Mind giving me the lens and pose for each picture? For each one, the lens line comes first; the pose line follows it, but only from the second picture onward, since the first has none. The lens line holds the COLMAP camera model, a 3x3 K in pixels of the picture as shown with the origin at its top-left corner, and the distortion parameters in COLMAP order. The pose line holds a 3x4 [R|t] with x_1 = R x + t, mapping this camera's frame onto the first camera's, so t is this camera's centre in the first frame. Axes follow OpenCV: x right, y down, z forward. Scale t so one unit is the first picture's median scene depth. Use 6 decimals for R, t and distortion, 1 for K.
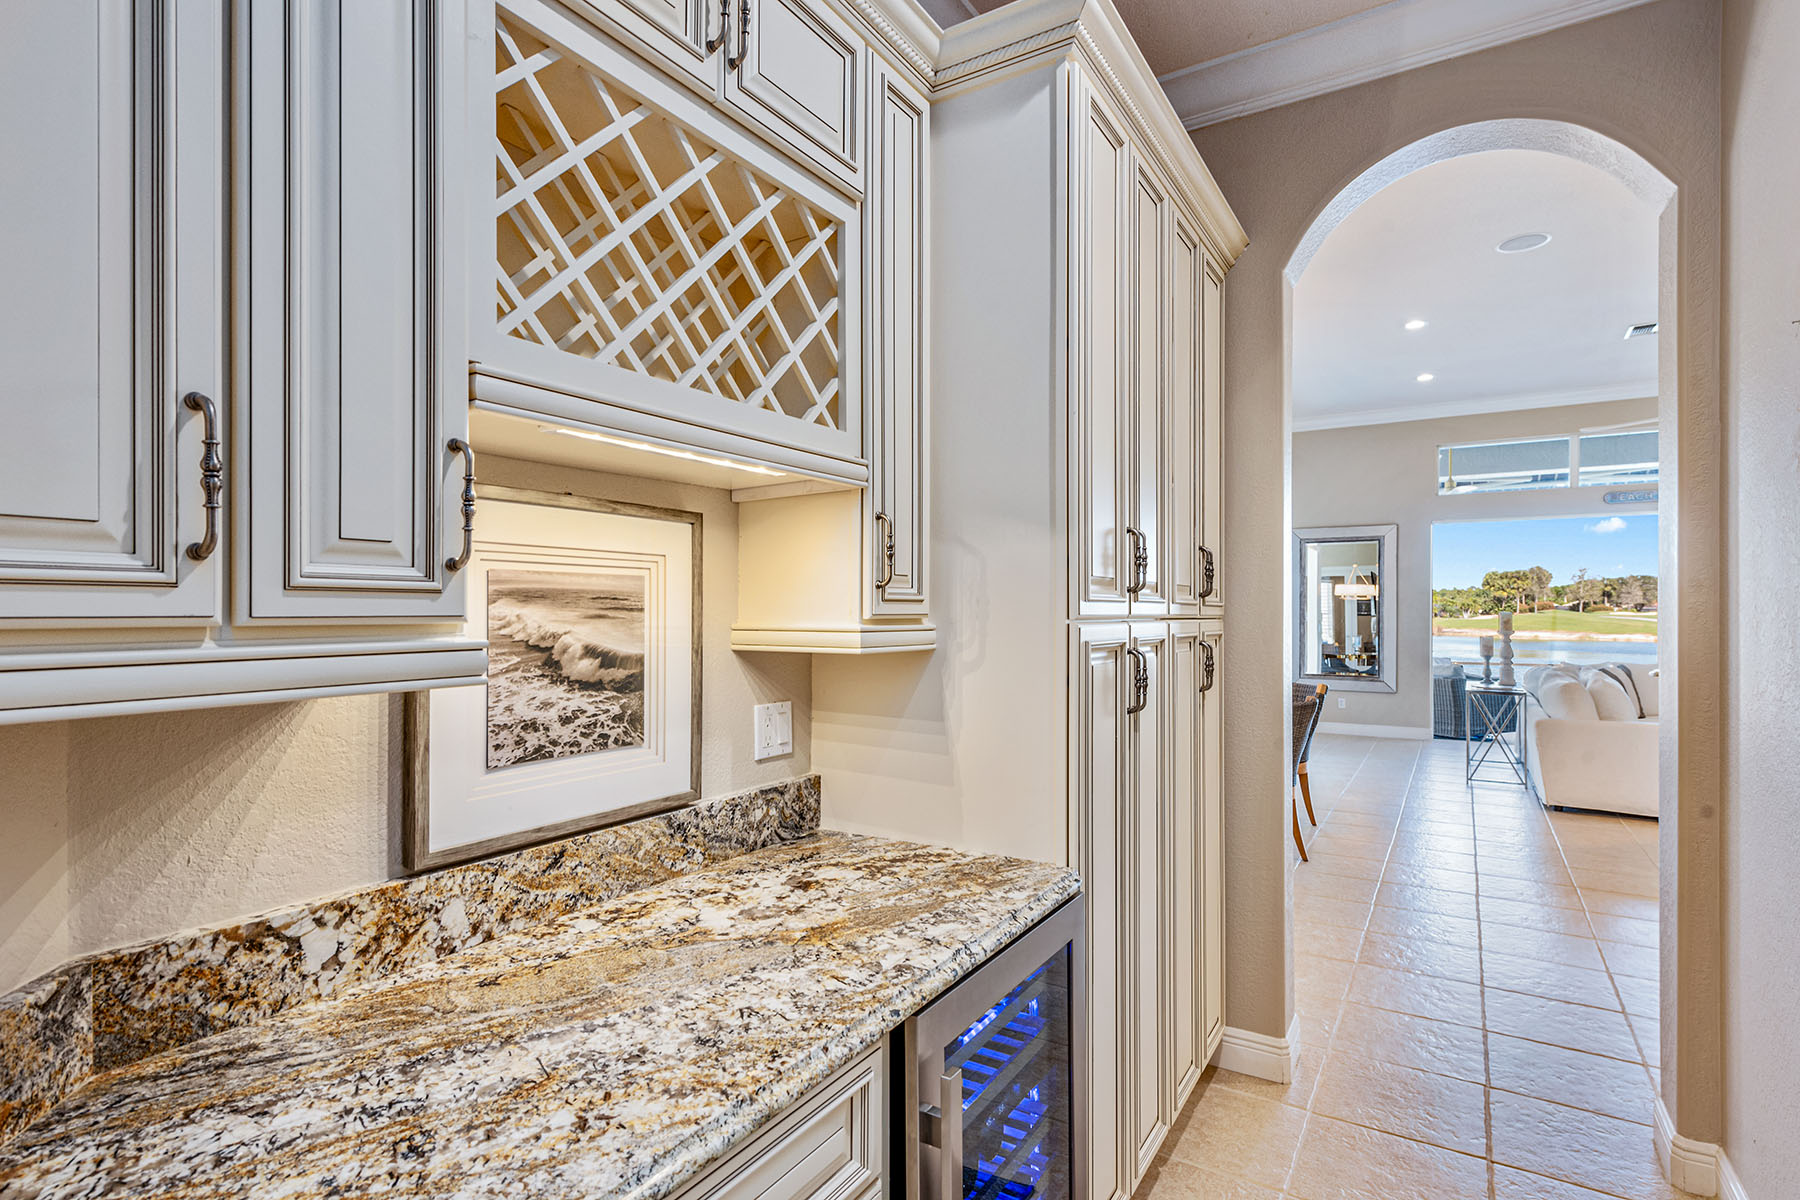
lens RADIAL K [[877.5, 0, 888.8], [0, 877.5, 610.7], [0, 0, 1]] dist [0.013107, -0.002444]
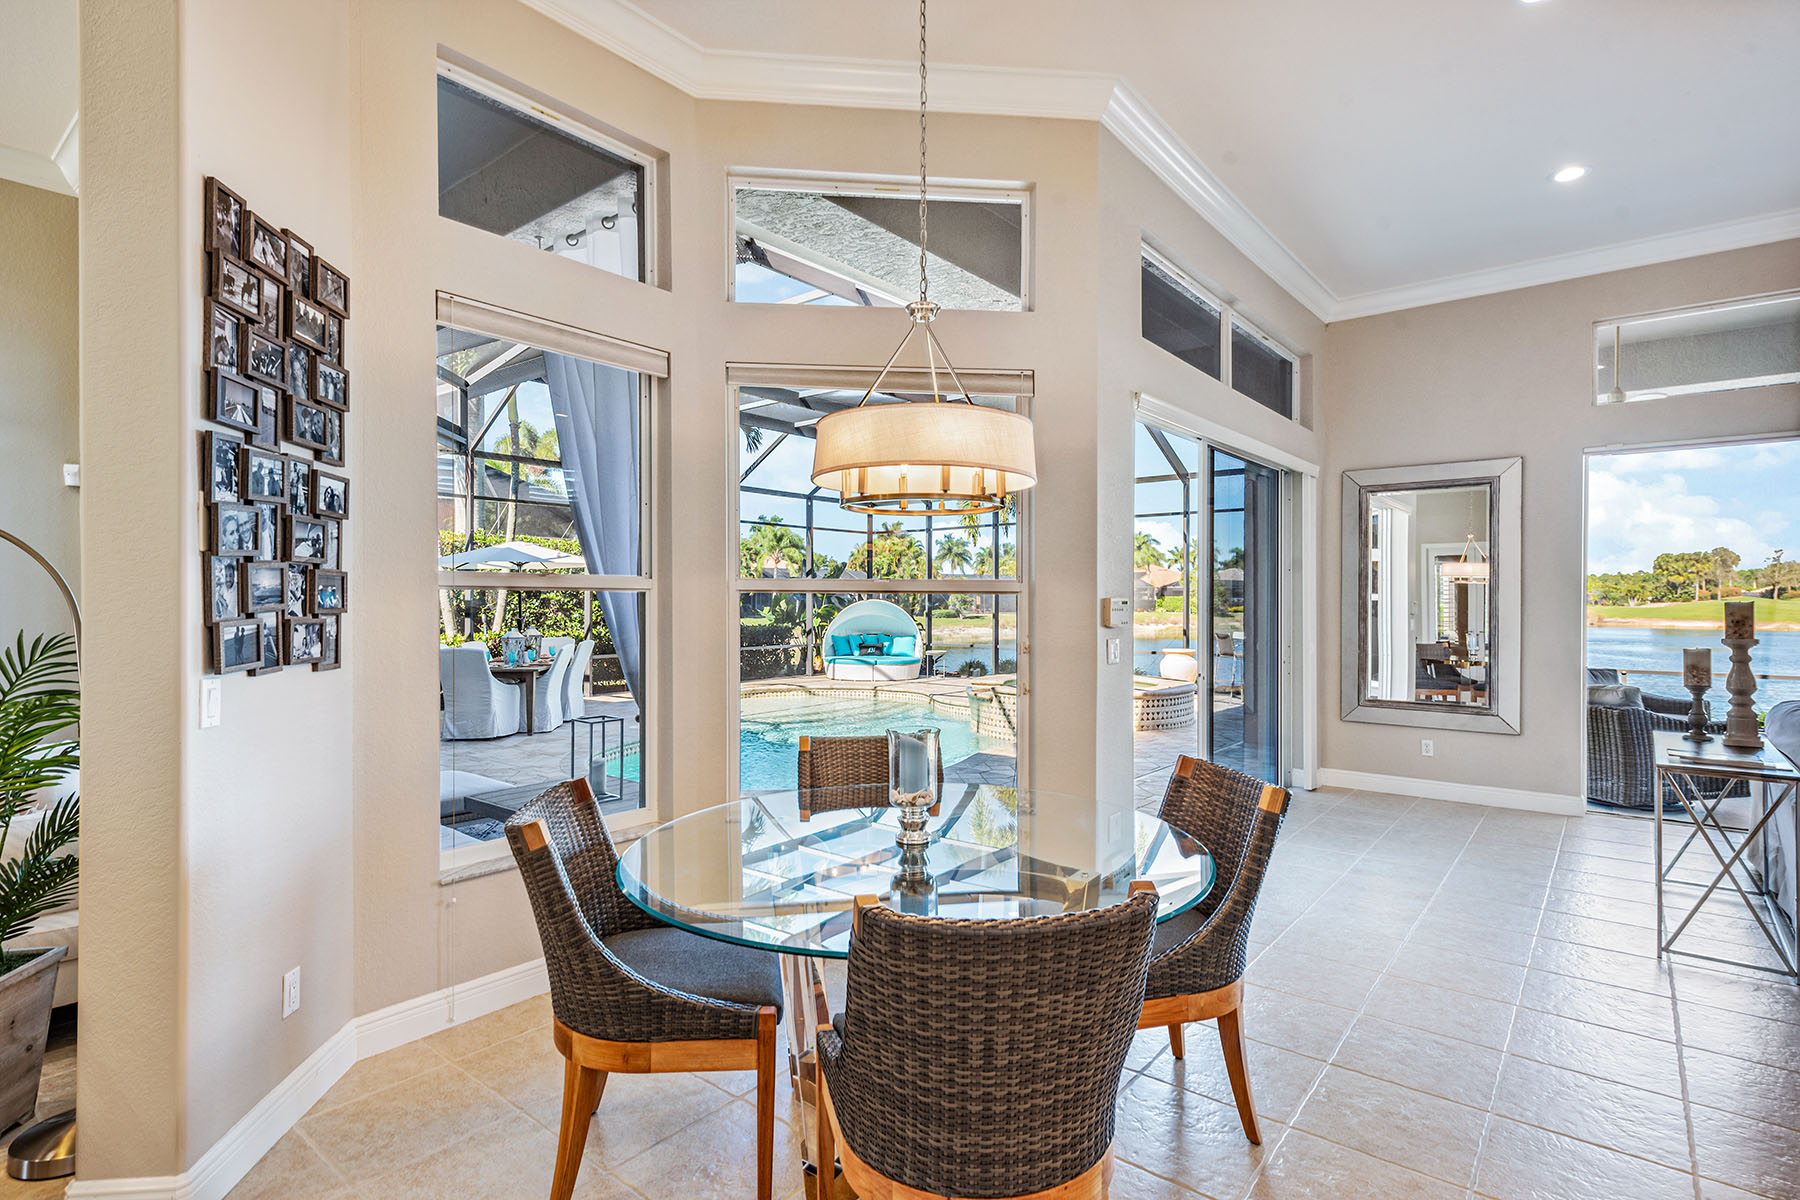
lens RADIAL K [[877.5, 0, 885.4], [0, 877.5, 600.7], [0, 0, 1]] dist [0.013107, -0.002444]
pose [[0.992646, -0.001321, -0.121046, 0.141517], [0.001579, 0.999997, 0.002035, -0.000888], [0.121043, -0.002212, 0.992645, 0.225863]]
